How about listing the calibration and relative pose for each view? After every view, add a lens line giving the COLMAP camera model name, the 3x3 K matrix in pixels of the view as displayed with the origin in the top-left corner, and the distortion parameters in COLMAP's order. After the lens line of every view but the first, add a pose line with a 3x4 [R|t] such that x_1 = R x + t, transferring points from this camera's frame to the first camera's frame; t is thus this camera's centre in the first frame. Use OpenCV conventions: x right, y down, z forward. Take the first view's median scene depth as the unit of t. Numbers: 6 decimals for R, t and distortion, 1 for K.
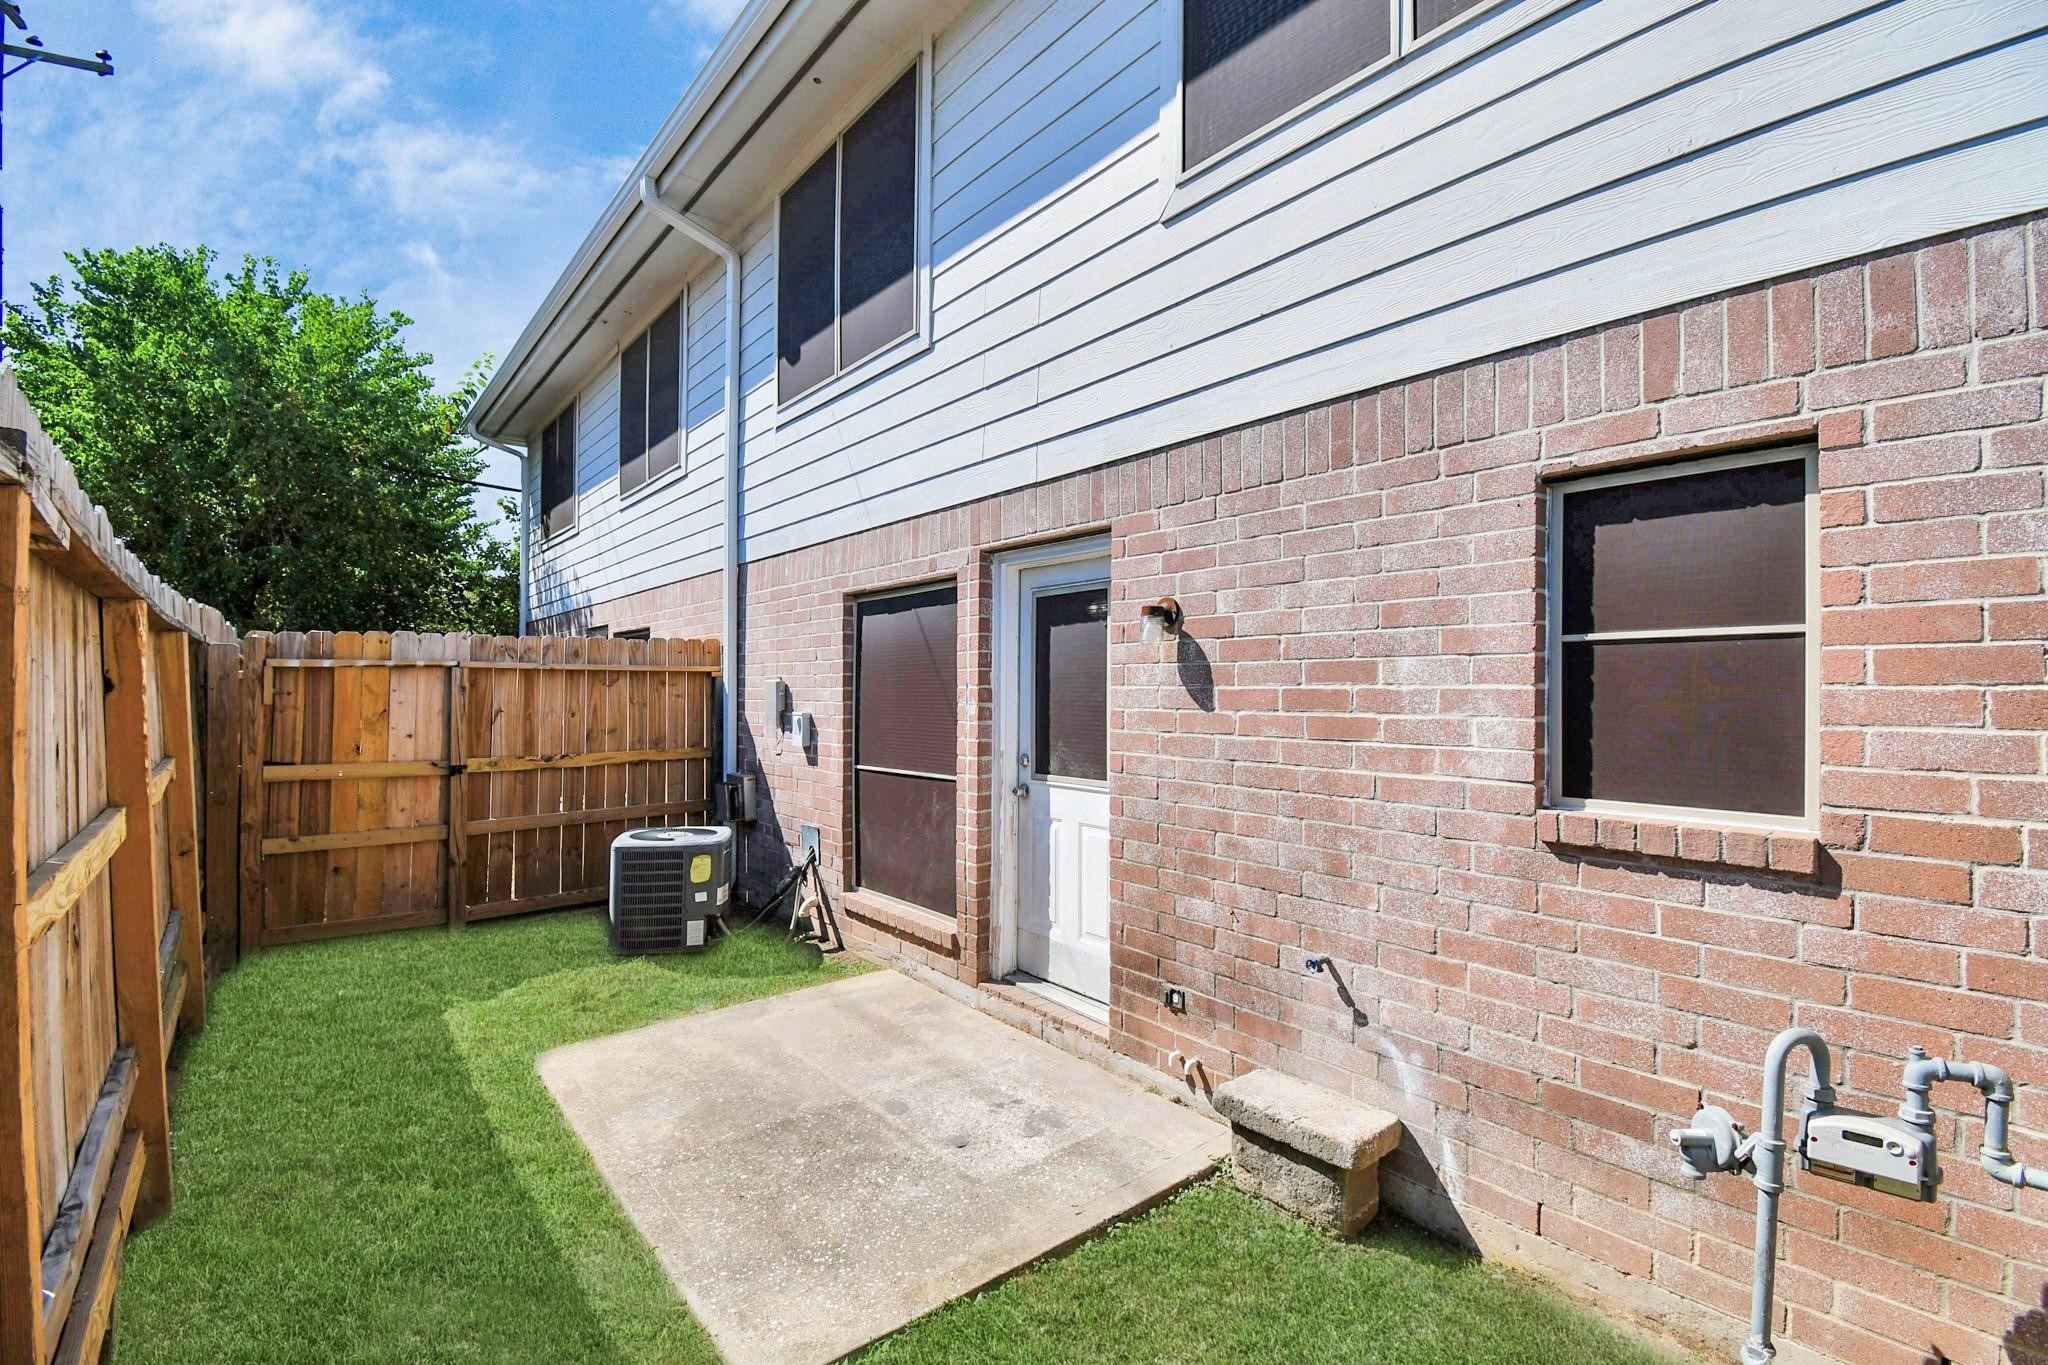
lens RADIAL K [[911.5, 0, 1001.9], [0, 911.5, 686.3], [0, 0, 1]] dist [0.028065, -0.030803]
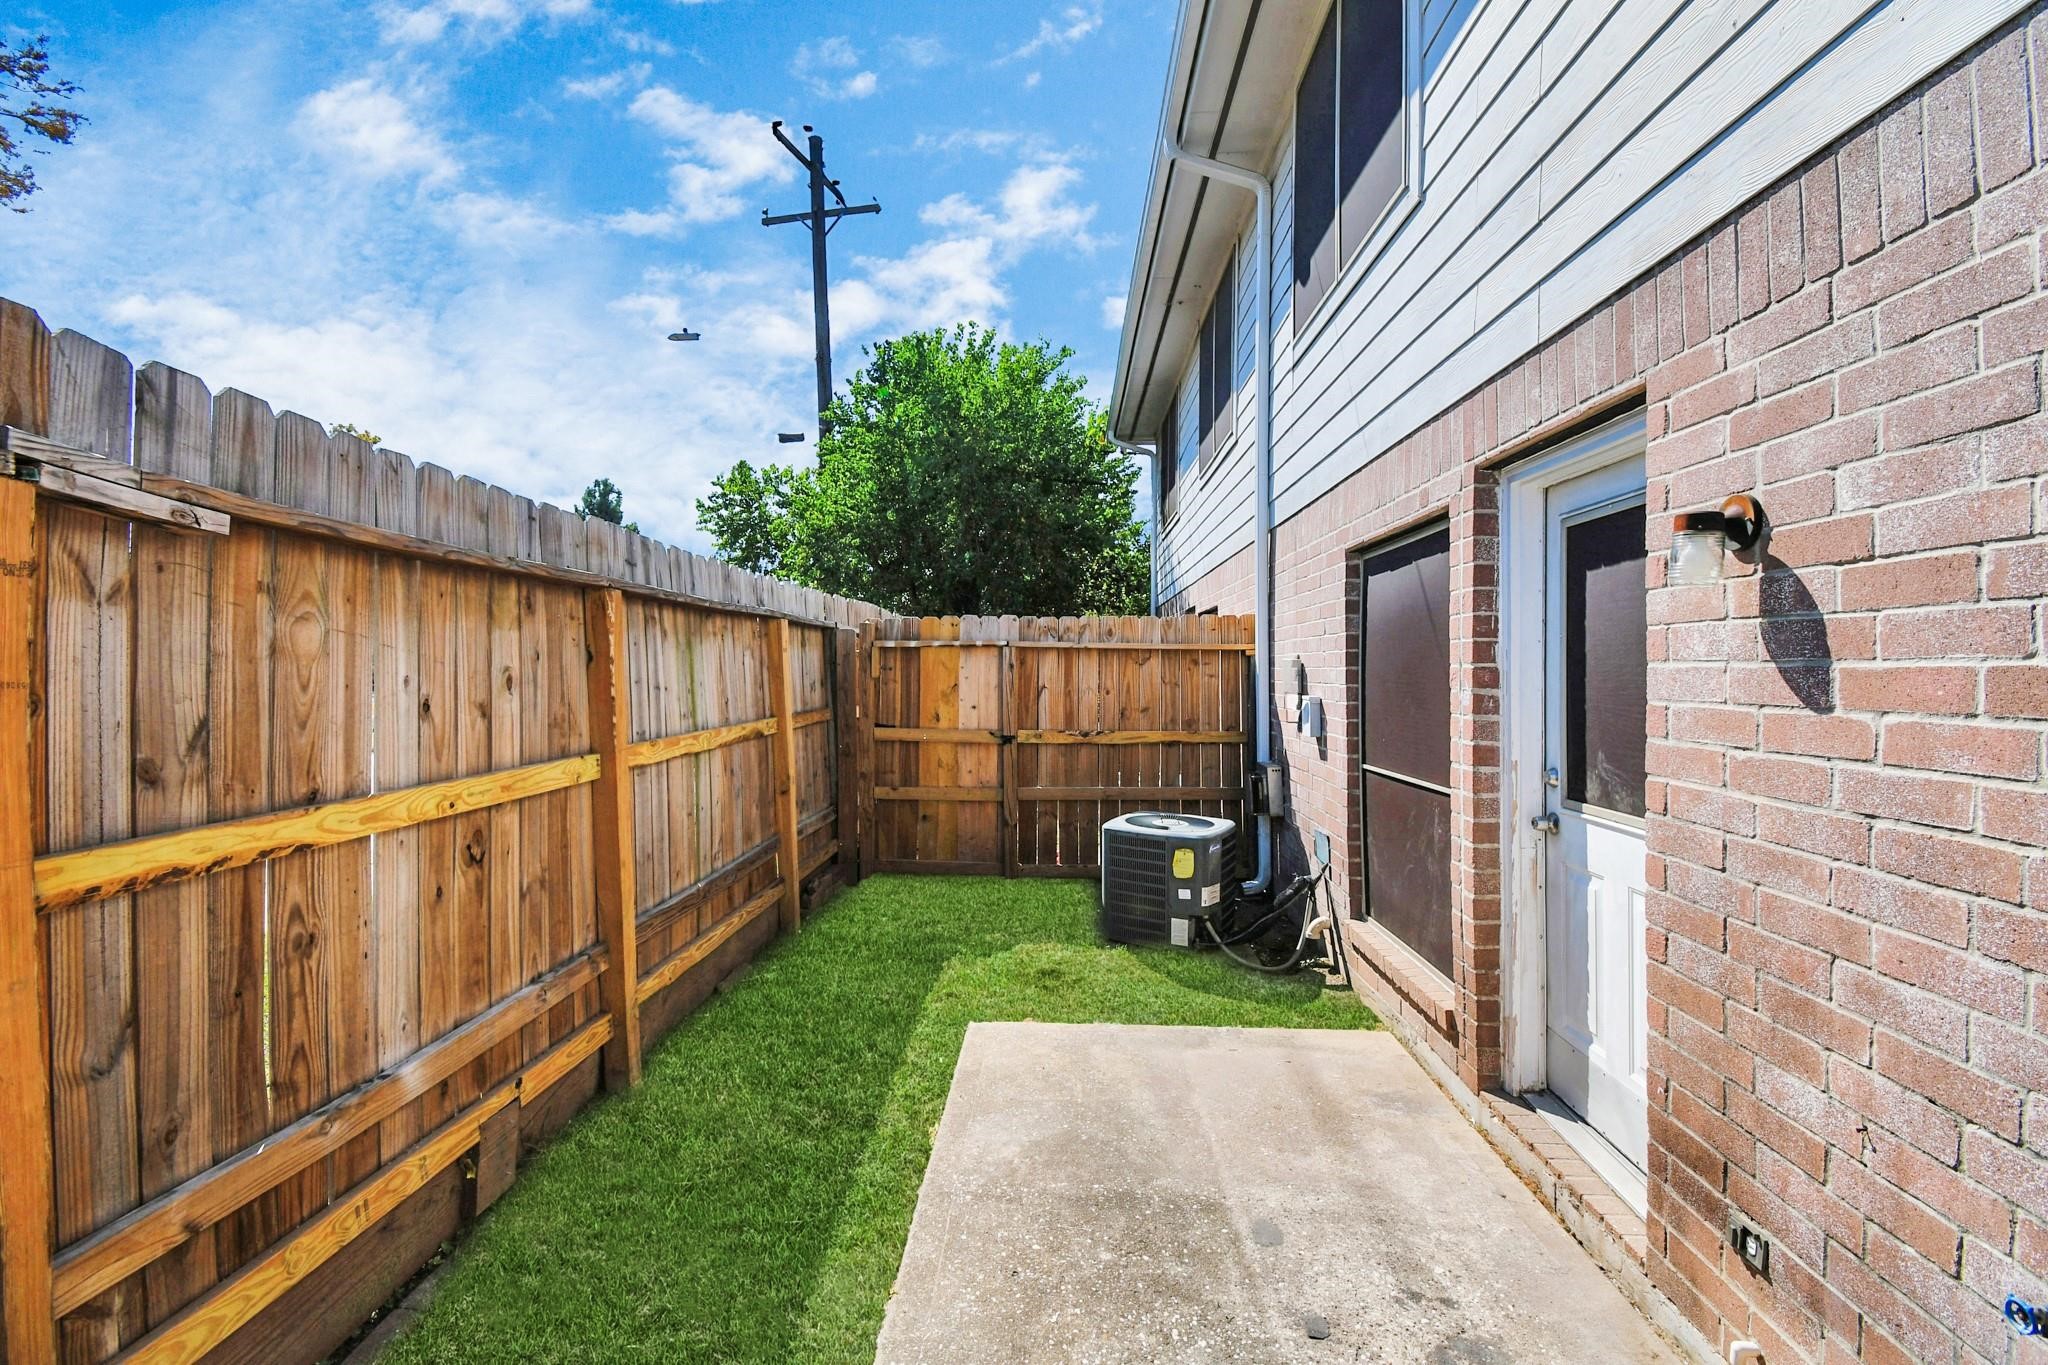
lens RADIAL K [[897.5, 0, 1016.8], [0, 897.5, 673.1], [0, 0, 1]] dist [0.029887, -0.028529]
pose [[0.748761, 0.010661, -0.662754, 0.162073], [-0.007849, 0.999943, 0.007218, 0.004118], [0.662793, -0.000202, 0.748802, 0.246750]]
